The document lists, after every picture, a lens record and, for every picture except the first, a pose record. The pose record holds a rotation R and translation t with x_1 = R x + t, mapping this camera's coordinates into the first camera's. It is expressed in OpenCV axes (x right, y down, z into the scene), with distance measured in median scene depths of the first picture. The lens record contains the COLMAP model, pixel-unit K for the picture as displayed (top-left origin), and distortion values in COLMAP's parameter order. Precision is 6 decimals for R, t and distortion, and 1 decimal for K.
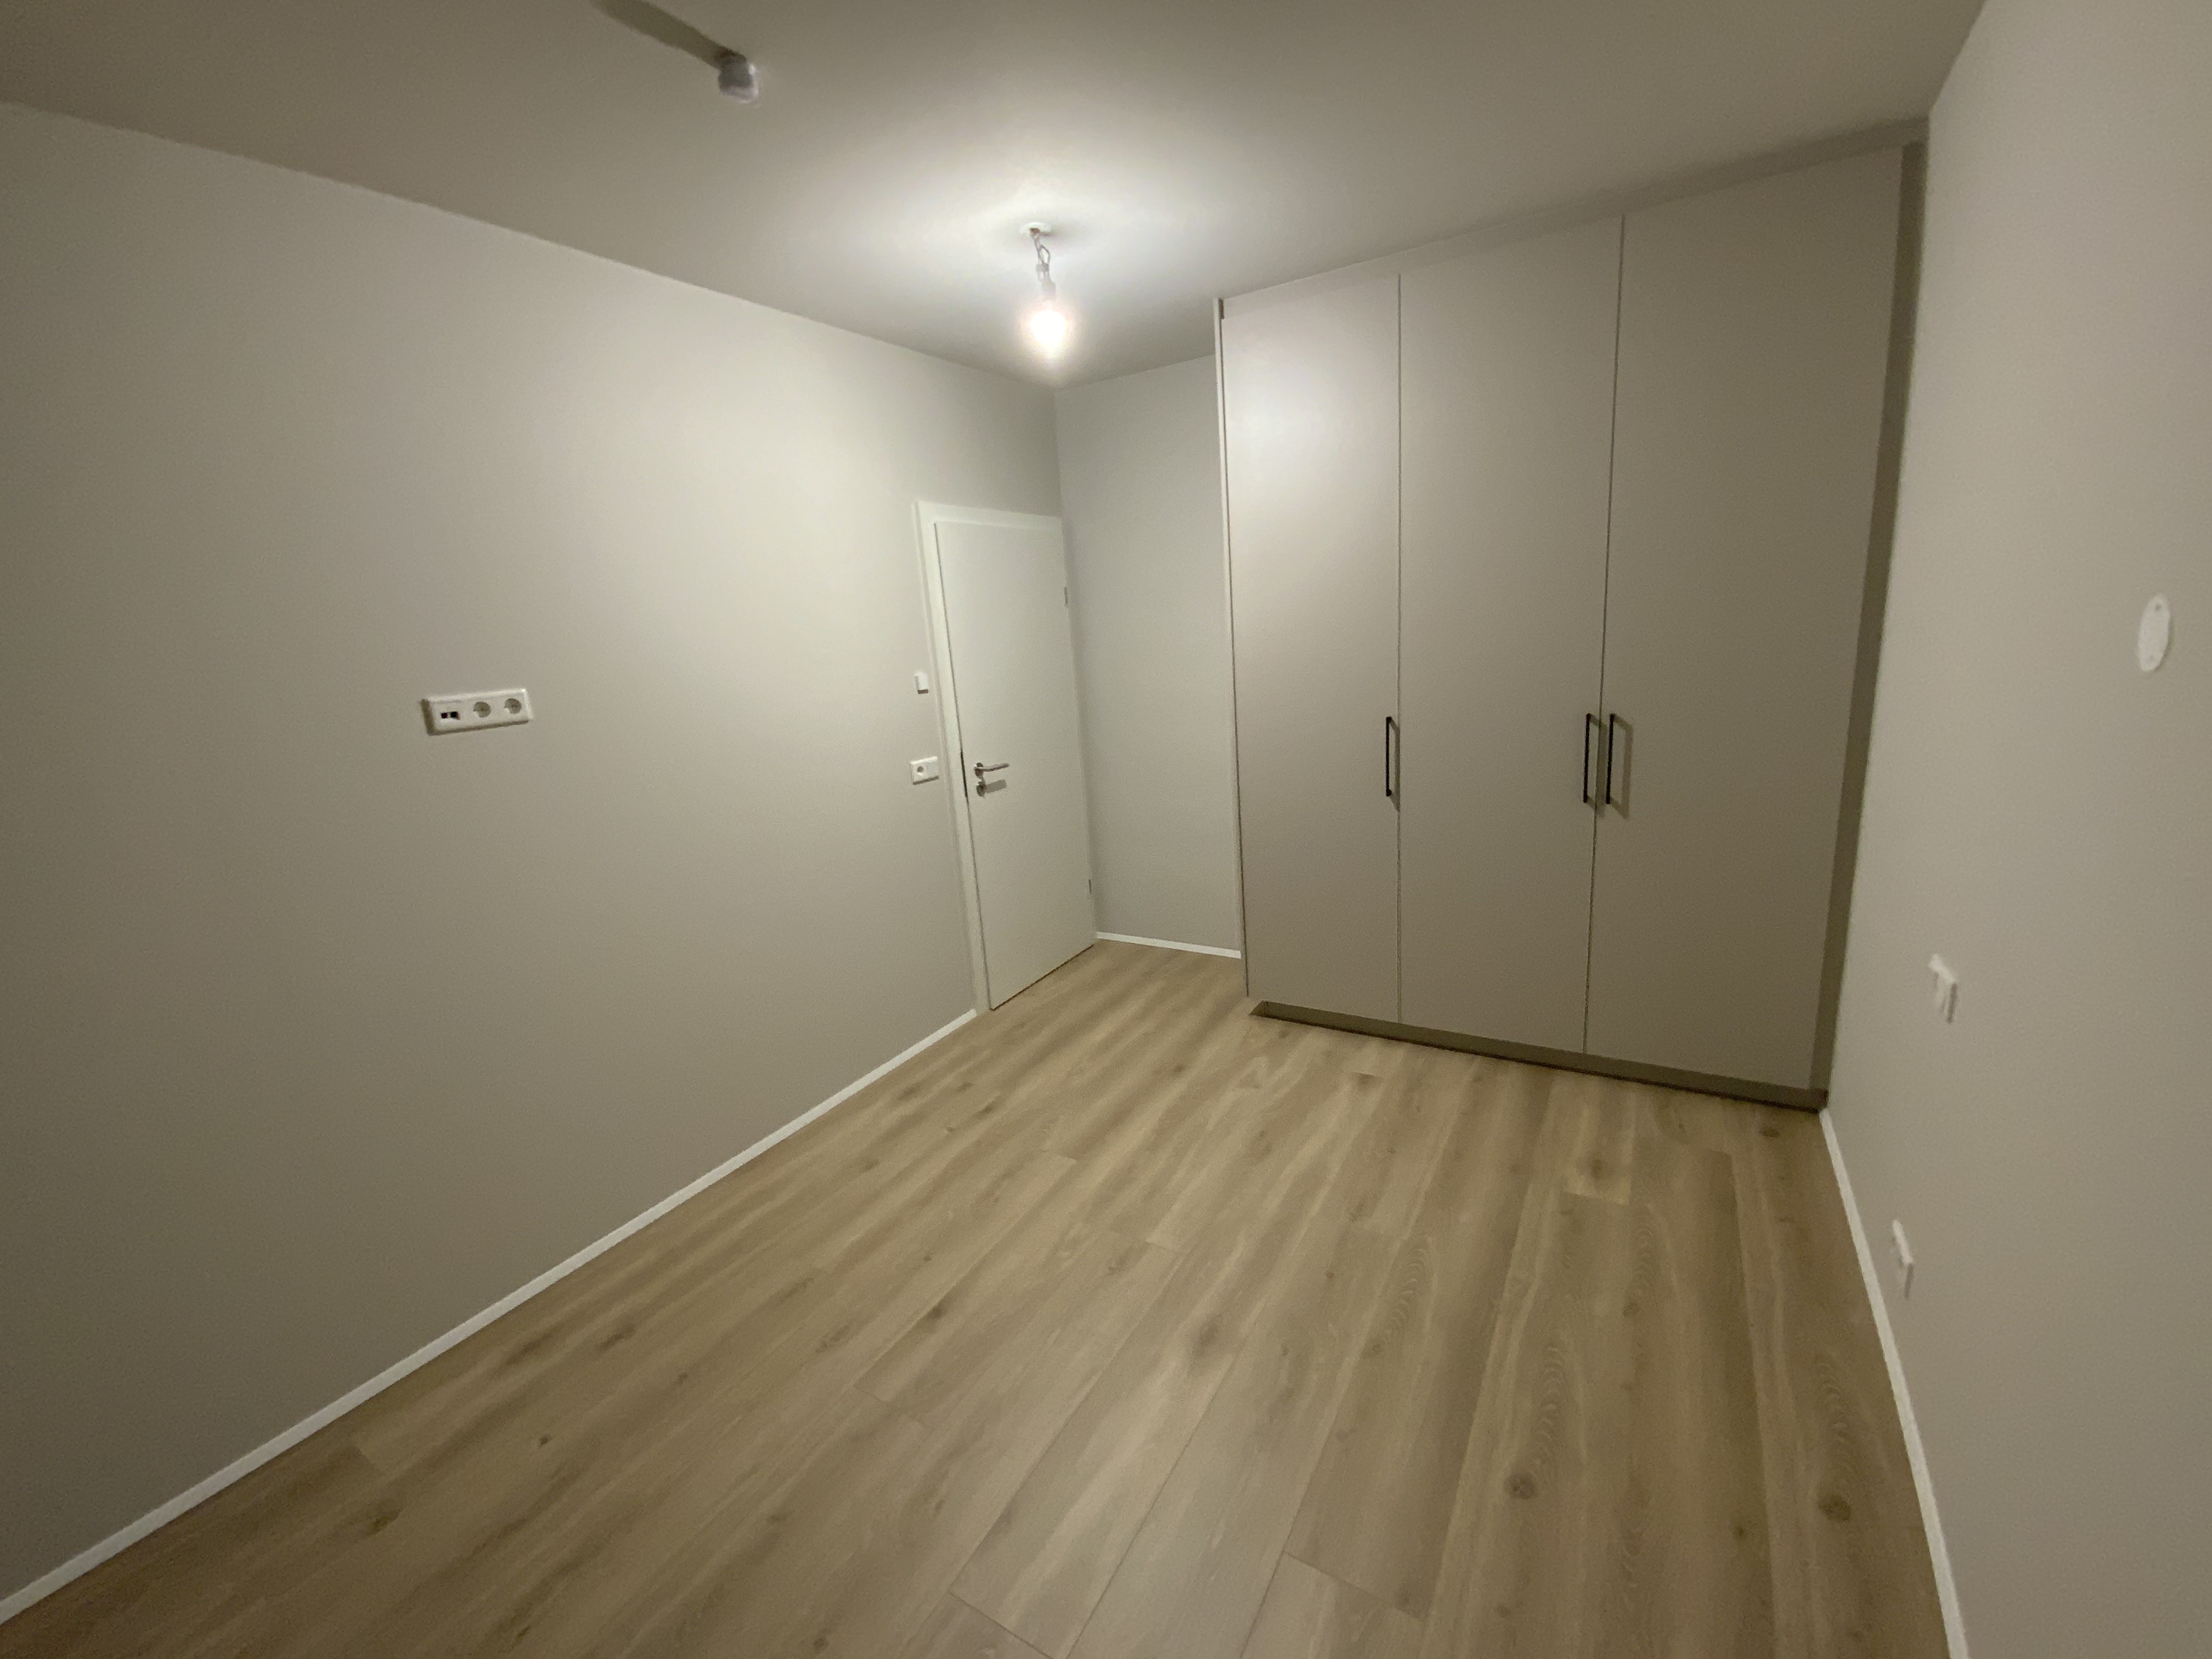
lens RADIAL K [[906.4, 0, 1106.0], [0, 906.4, 829.5], [0, 0, 1]] dist [0.000233, -0.000021]
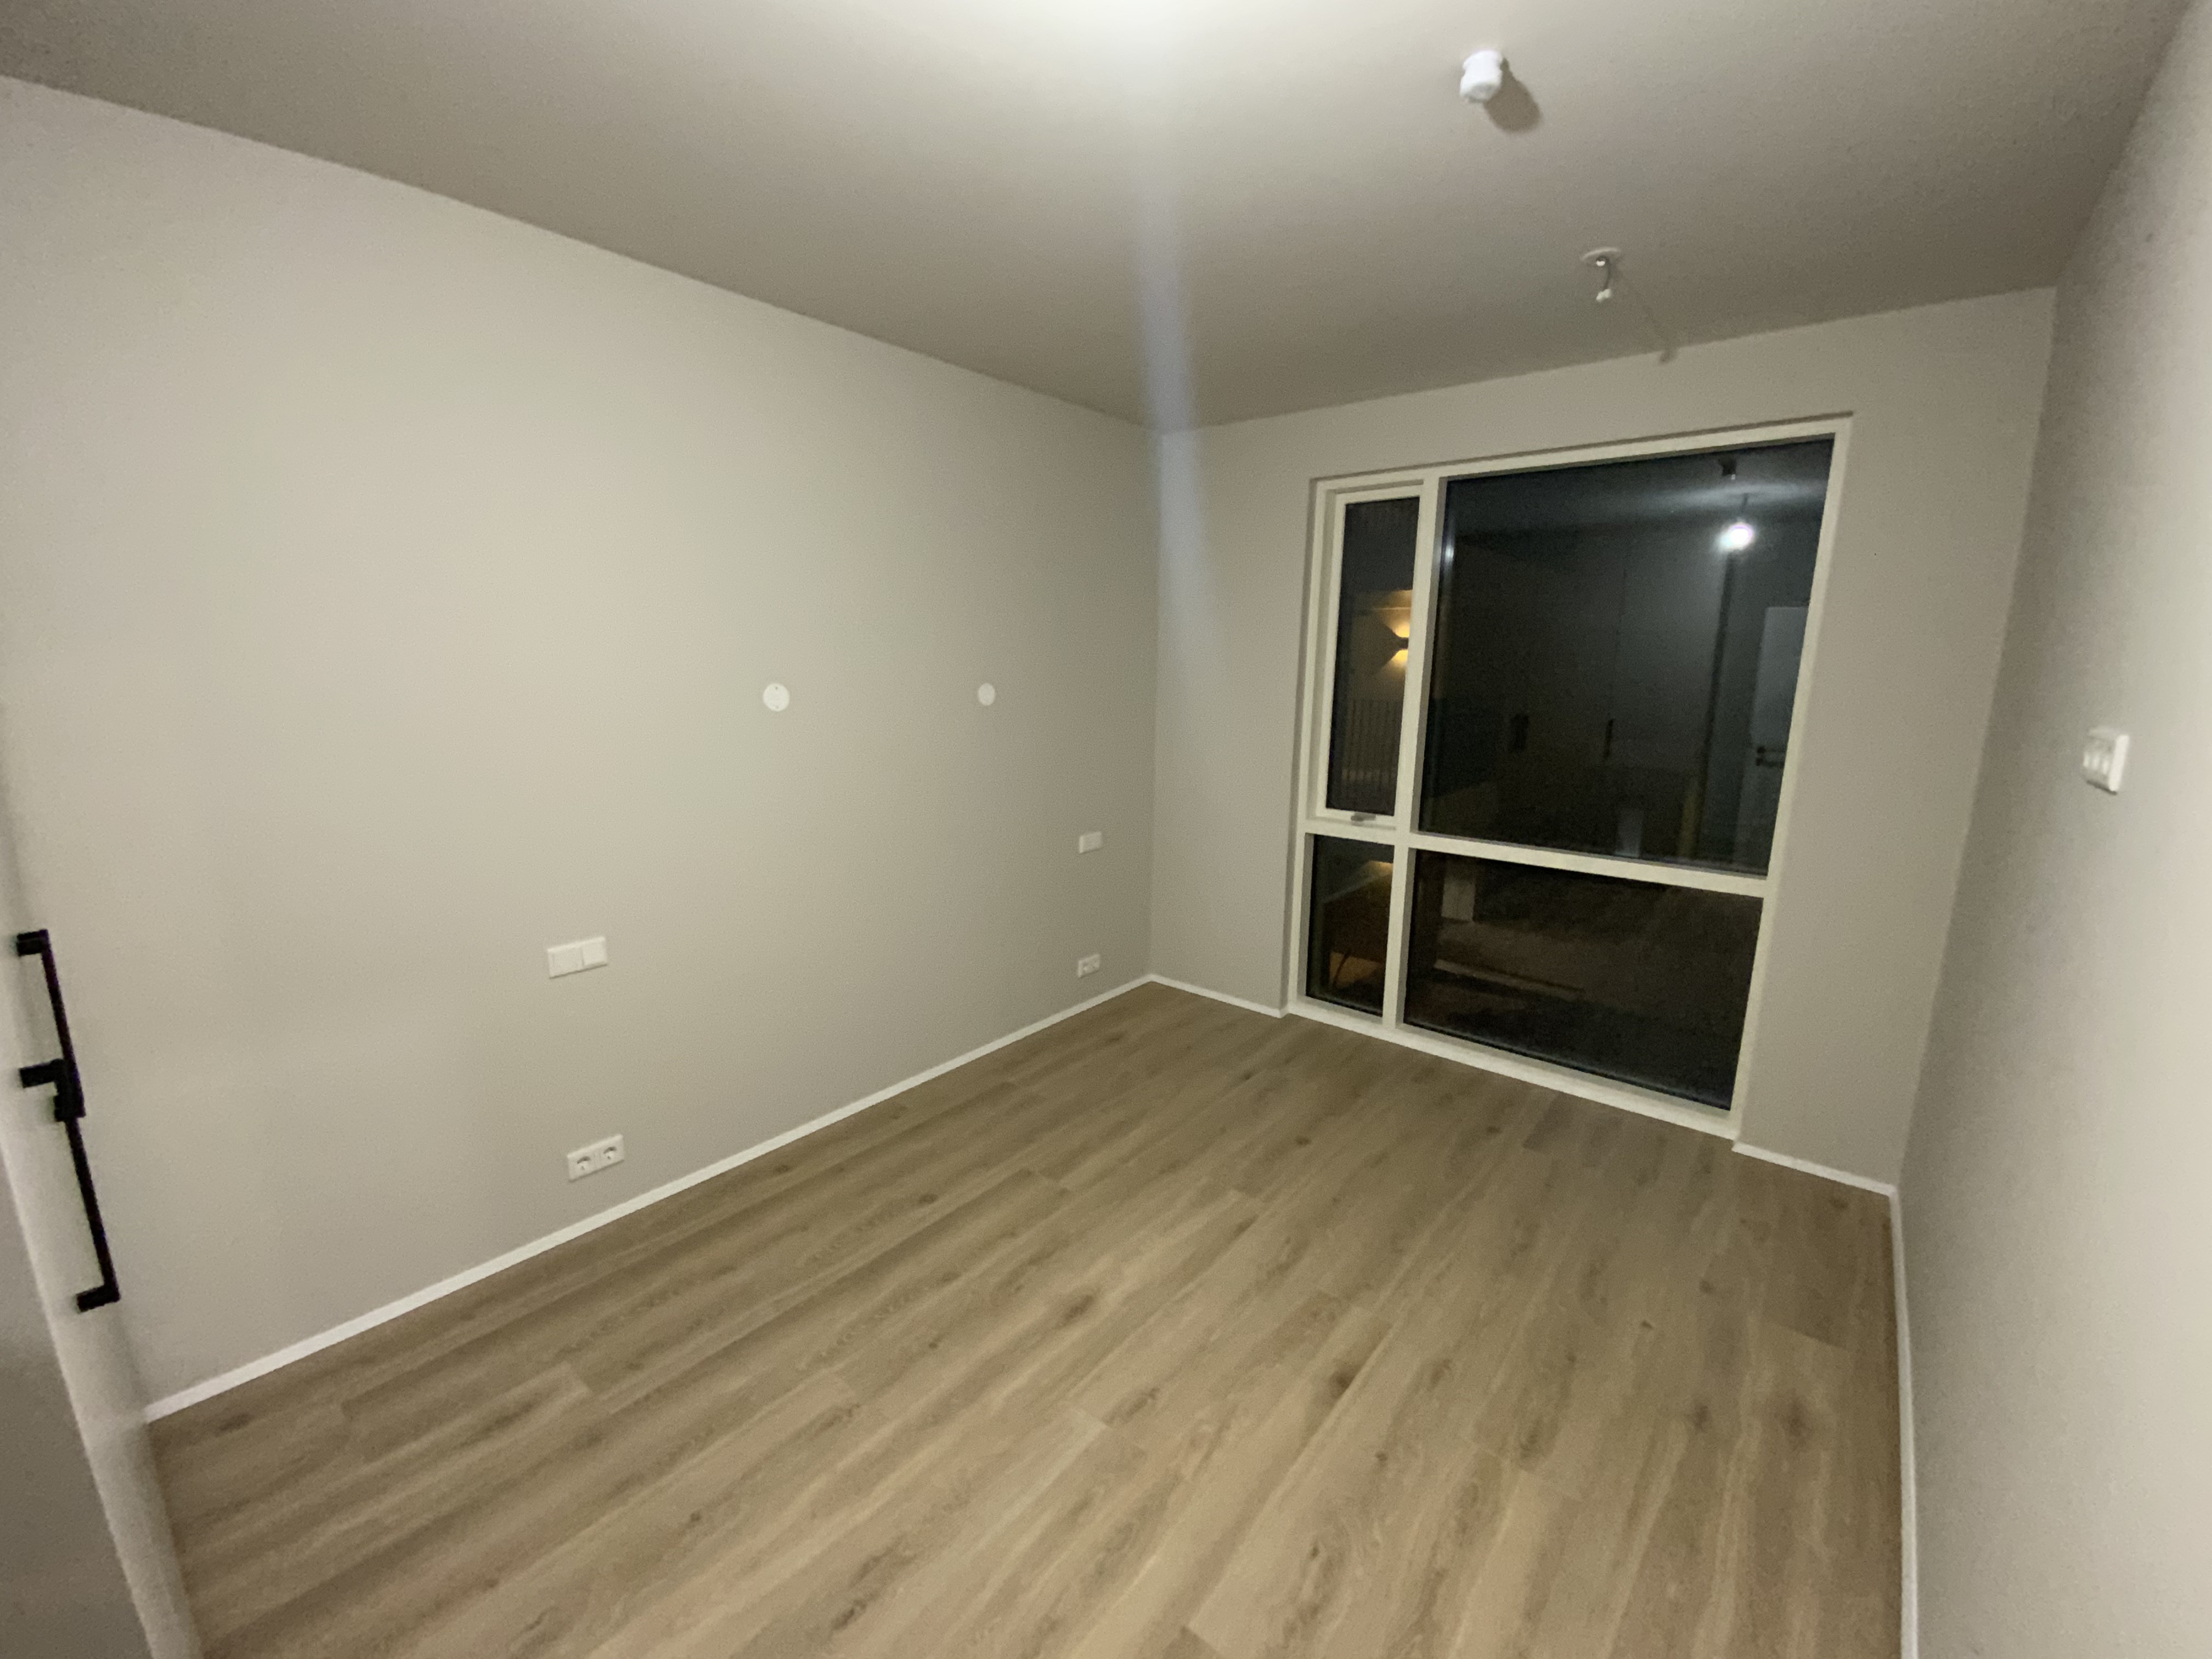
lens RADIAL K [[906.4, 0, 1106.0], [0, 906.4, 829.5], [0, 0, 1]] dist [0.000233, -0.000021]
pose [[-0.987625, 0.032249, 0.153482, -0.102361], [0.090191, 0.917405, 0.387599, -0.370861], [-0.128305, 0.396645, -0.908961, 1.589406]]
